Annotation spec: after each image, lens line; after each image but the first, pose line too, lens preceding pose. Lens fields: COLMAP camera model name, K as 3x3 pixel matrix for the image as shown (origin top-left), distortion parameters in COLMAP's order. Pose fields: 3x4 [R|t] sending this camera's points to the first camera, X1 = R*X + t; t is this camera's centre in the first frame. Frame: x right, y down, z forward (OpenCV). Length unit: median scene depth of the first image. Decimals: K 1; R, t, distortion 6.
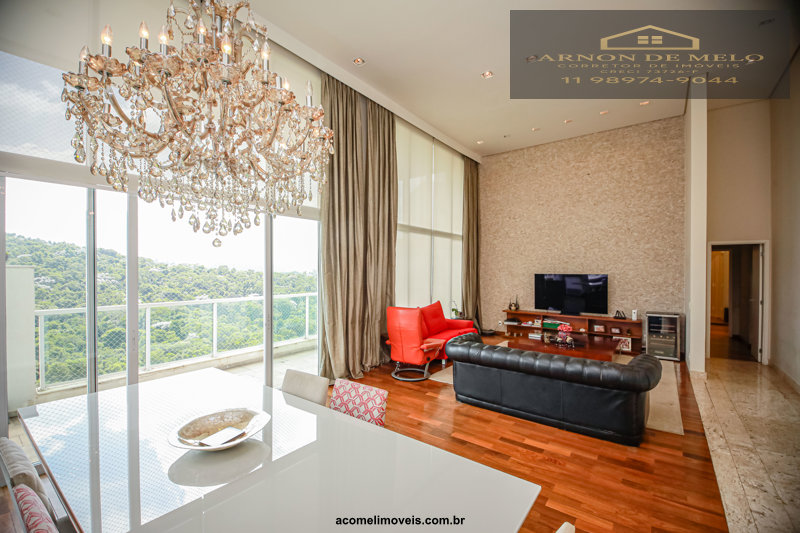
lens RADIAL K [[349.2, 0, 389.8], [0, 349.2, 275.3], [0, 0, 1]] dist [0.035596, -0.024832]
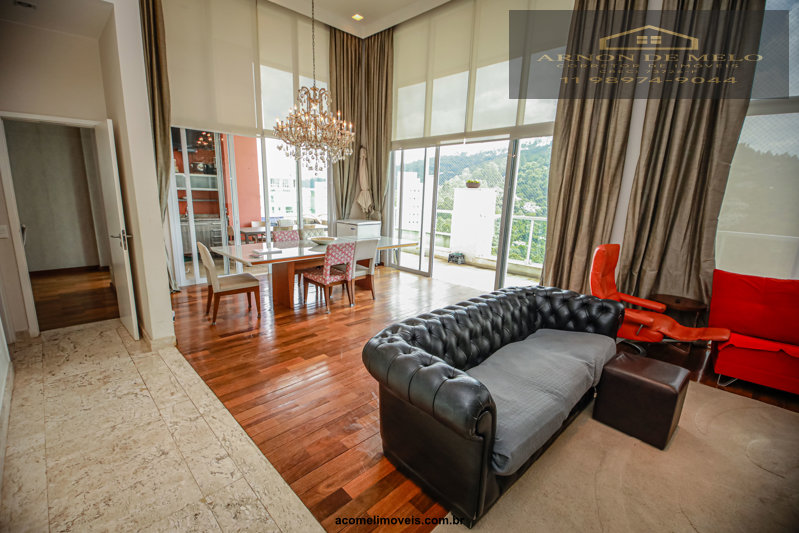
lens RADIAL K [[348.8, 0, 394.7], [0, 348.8, 274.1], [0, 0, 1]] dist [0.035596, -0.024832]
pose [[-0.145877, 0.224221, -0.963558, 0.567872], [-0.044813, 0.971480, 0.232848, 0.003016], [0.988287, 0.077147, -0.131669, 0.491248]]
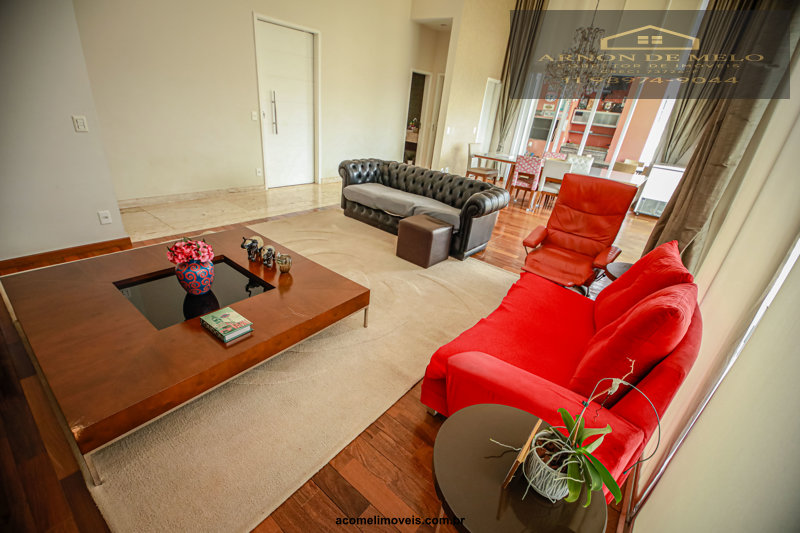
lens RADIAL K [[349.2, 0, 395.1], [0, 349.2, 272.5], [0, 0, 1]] dist [0.035596, -0.024832]
pose [[-0.994538, -0.101257, -0.025303, 0.284830], [-0.101738, 0.886424, 0.451556, -0.001319], [-0.023294, 0.451664, -0.891884, 1.170859]]
